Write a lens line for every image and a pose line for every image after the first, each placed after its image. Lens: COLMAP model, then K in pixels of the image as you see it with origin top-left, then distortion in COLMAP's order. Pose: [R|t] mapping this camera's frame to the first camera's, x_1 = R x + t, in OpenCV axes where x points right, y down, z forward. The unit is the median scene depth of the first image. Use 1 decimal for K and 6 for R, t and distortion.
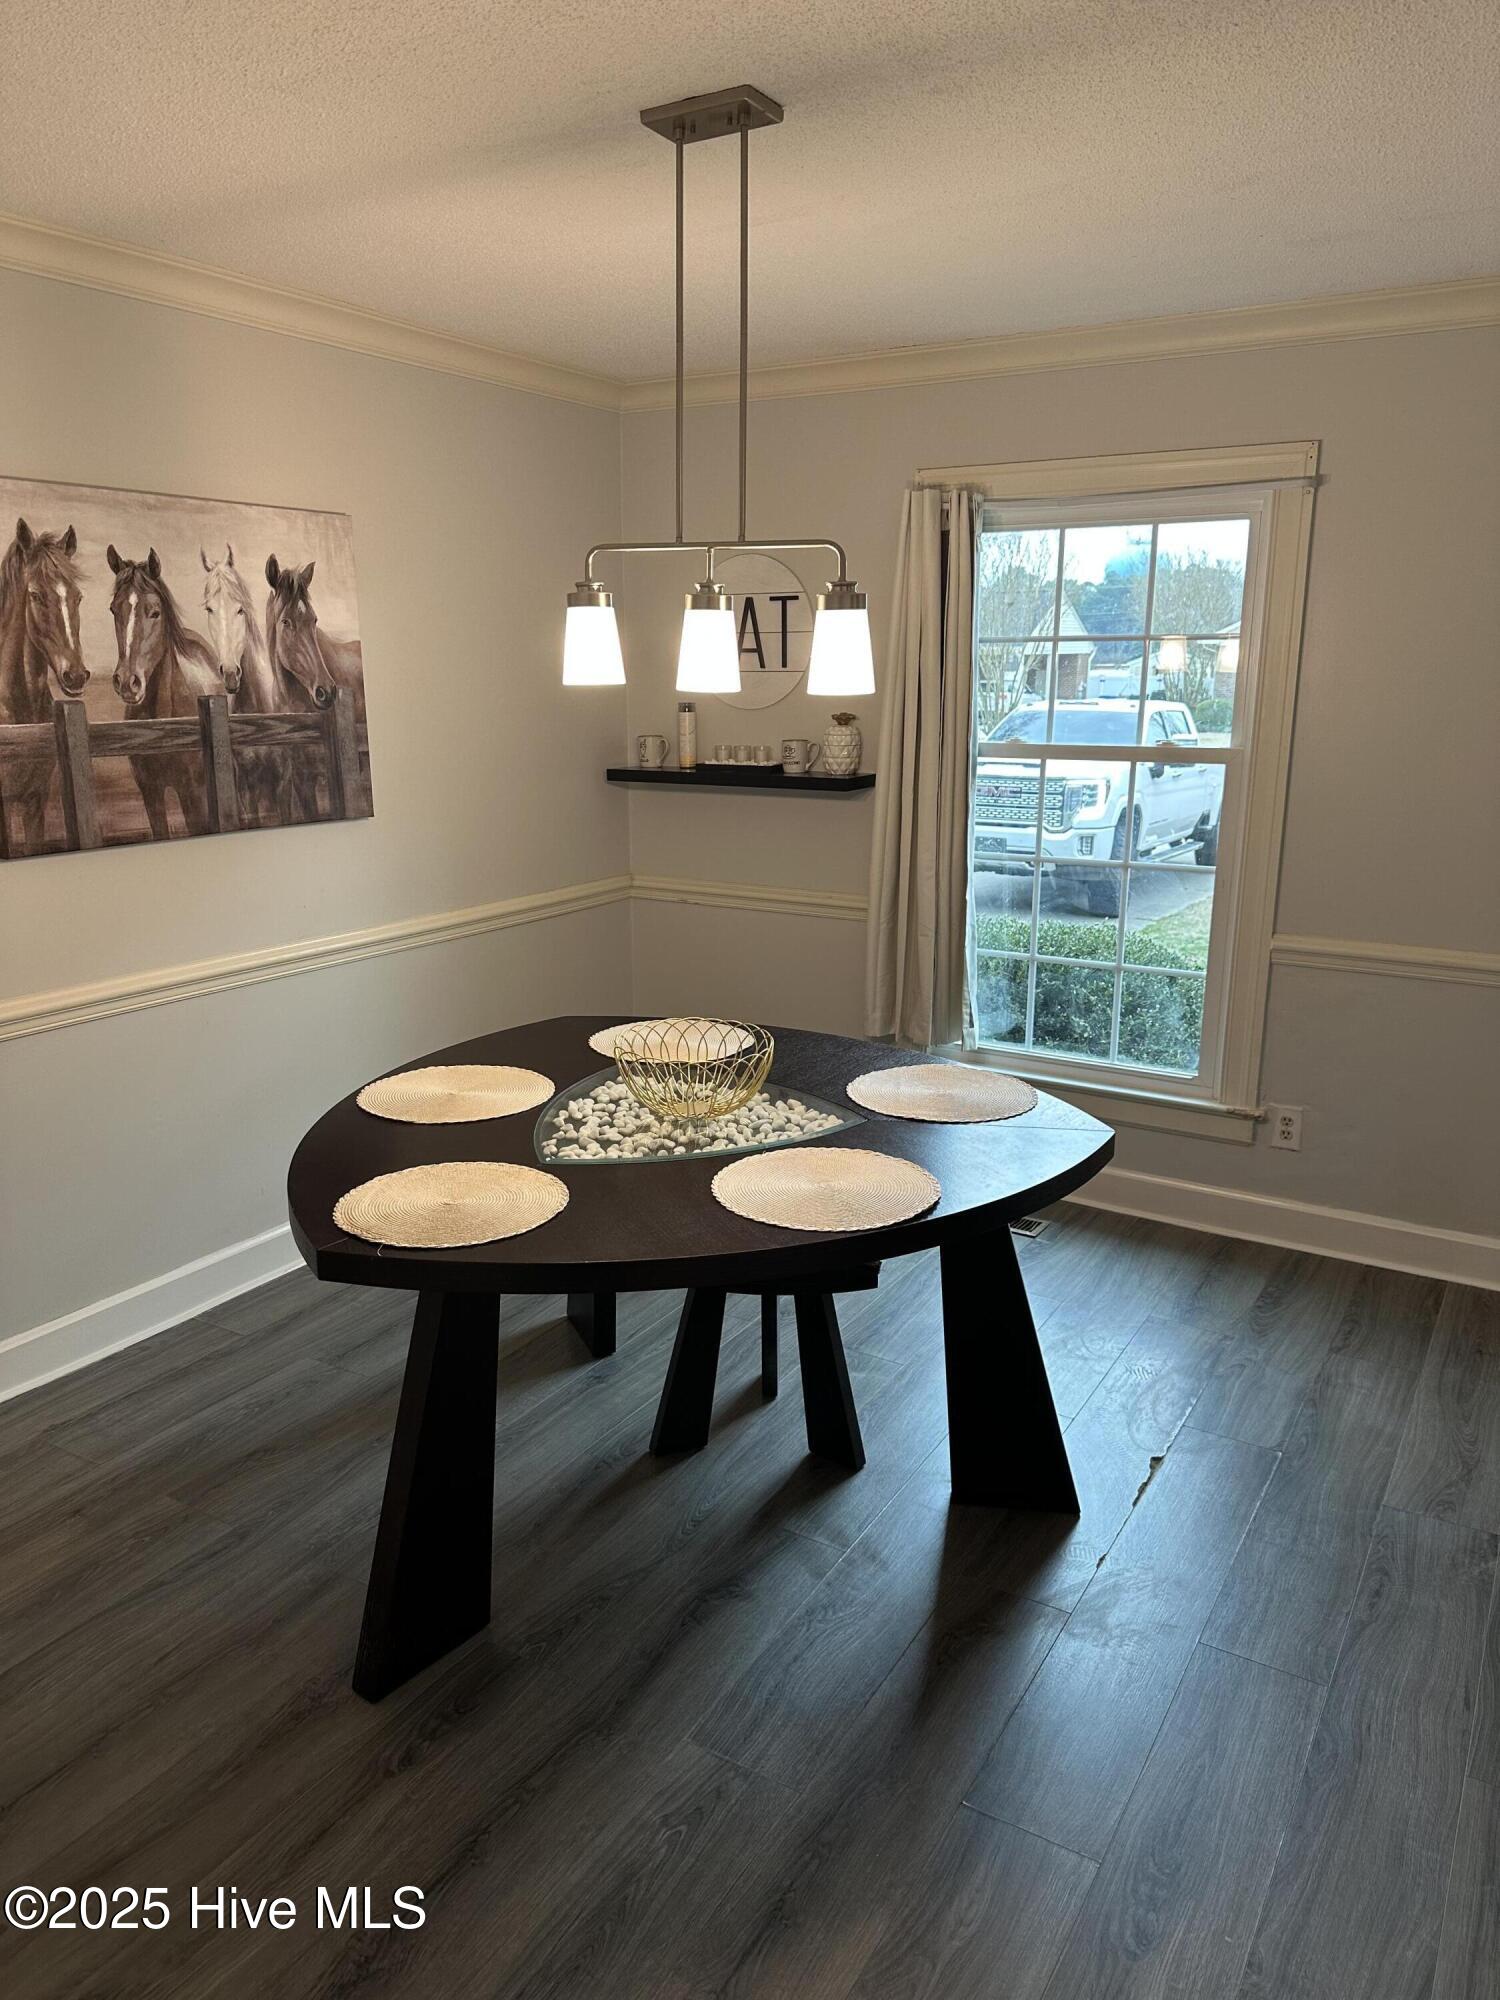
lens RADIAL K [[1420.0, 0, 744.4], [0, 1420.0, 987.2], [0, 0, 1]] dist [0.012474, -0.007436]
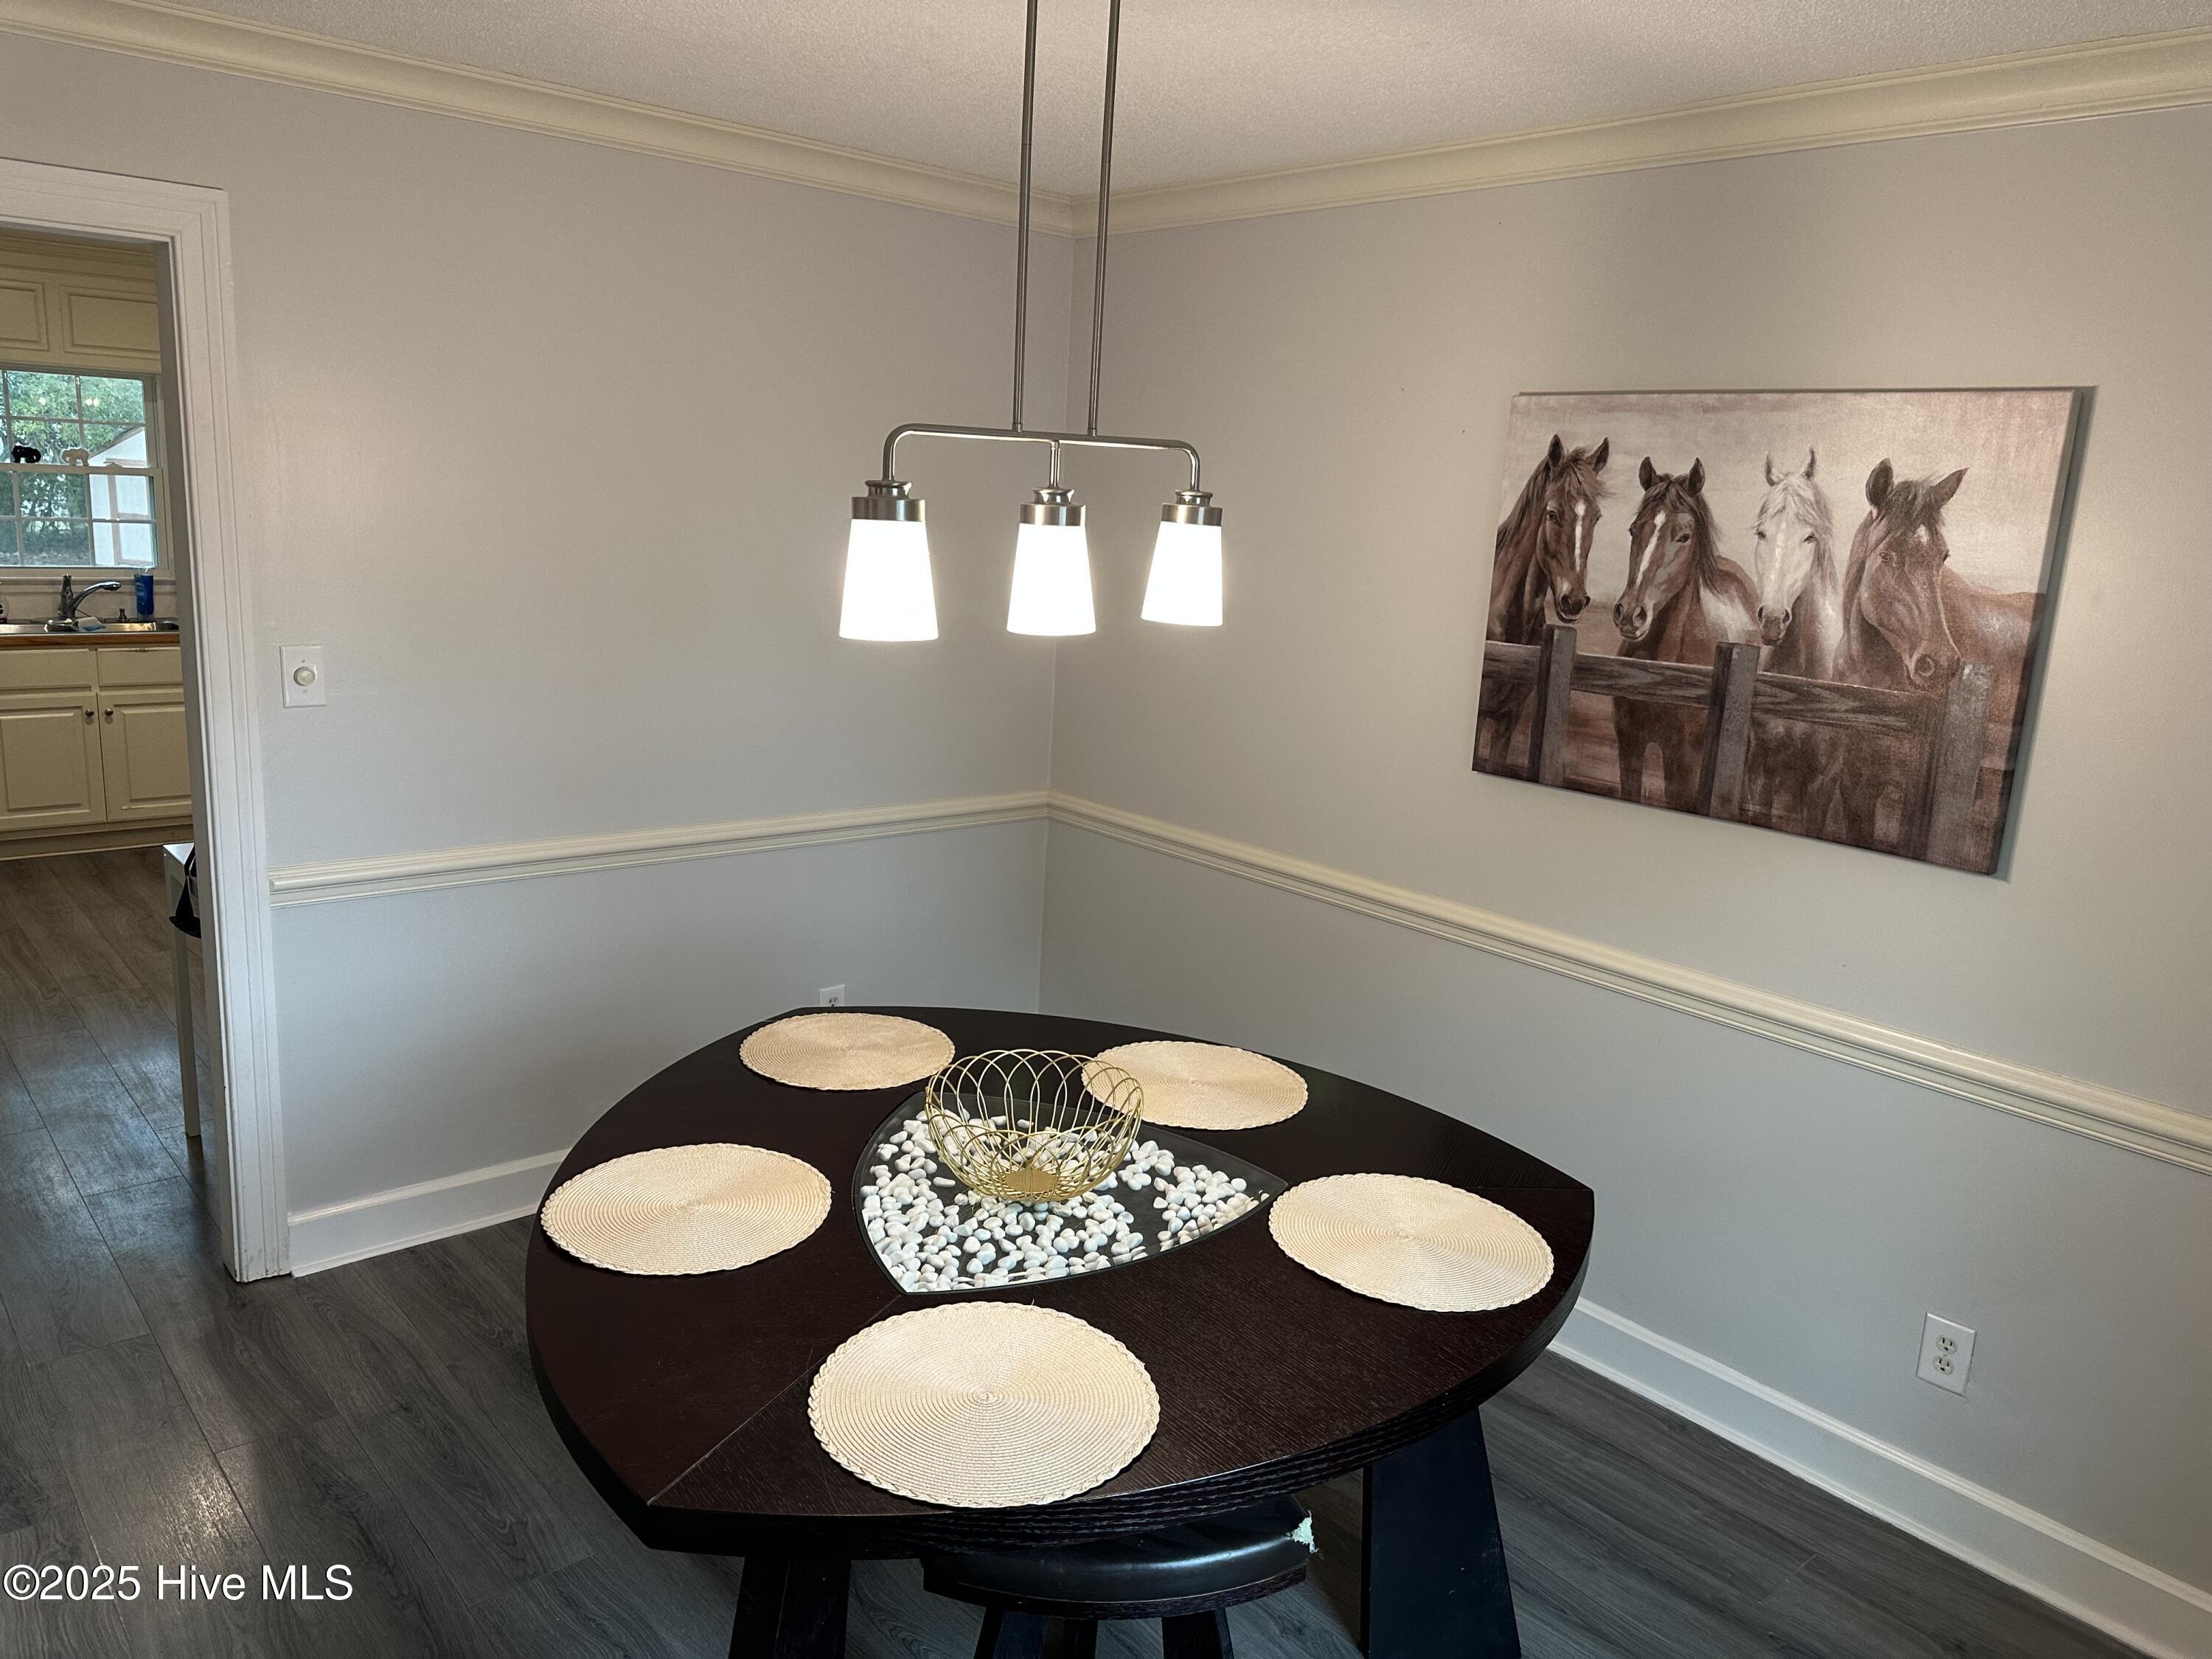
lens RADIAL K [[1570.5, 0, 1094.2], [0, 1570.5, 847.0], [0, 0, 1]] dist [0.012474, -0.007436]
pose [[-0.275885, 0.204302, -0.939227, 0.567906], [-0.264486, 0.923293, 0.278525, -0.258191], [0.924086, 0.325254, -0.200688, 0.918284]]
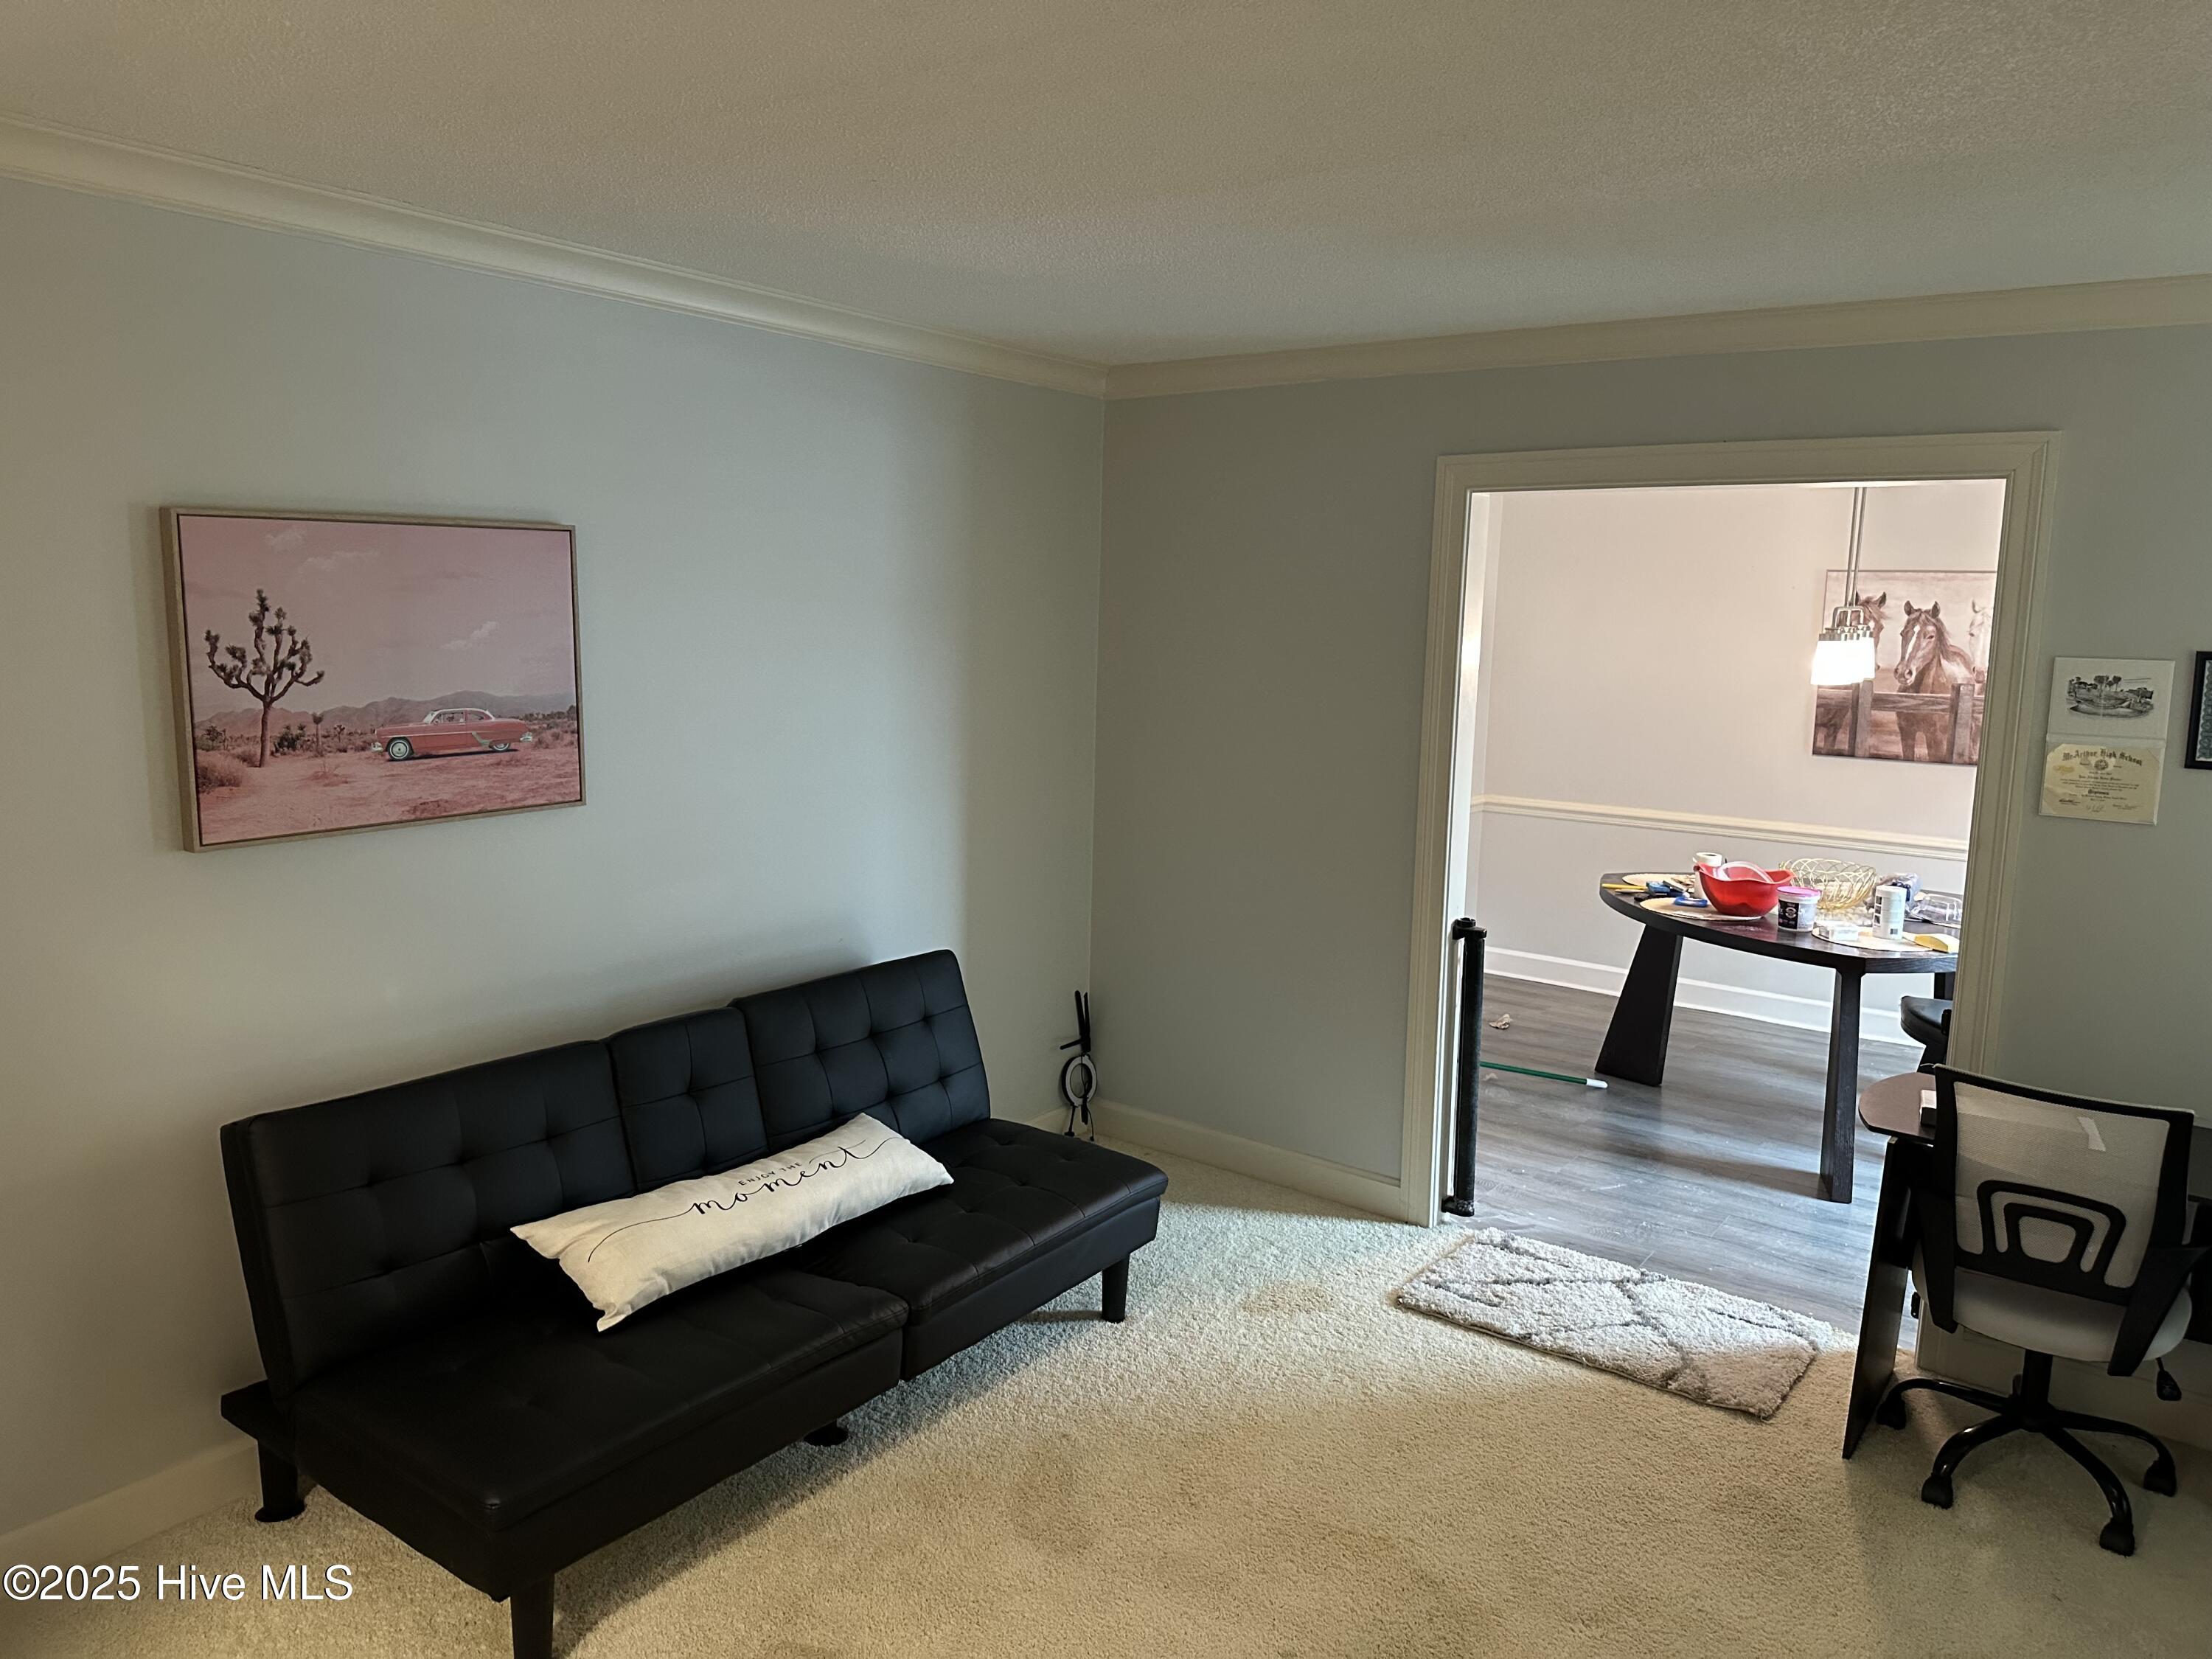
lens RADIAL K [[1570.5, 0, 1128.7], [0, 1570.5, 800.8], [0, 0, 1]] dist [0.012474, -0.007436]
pose [[-0.060356, 0.126149, -0.990173, 1.622896], [-0.249831, 0.958500, 0.137343, -0.083897], [0.966407, 0.255665, -0.026336, 0.128404]]
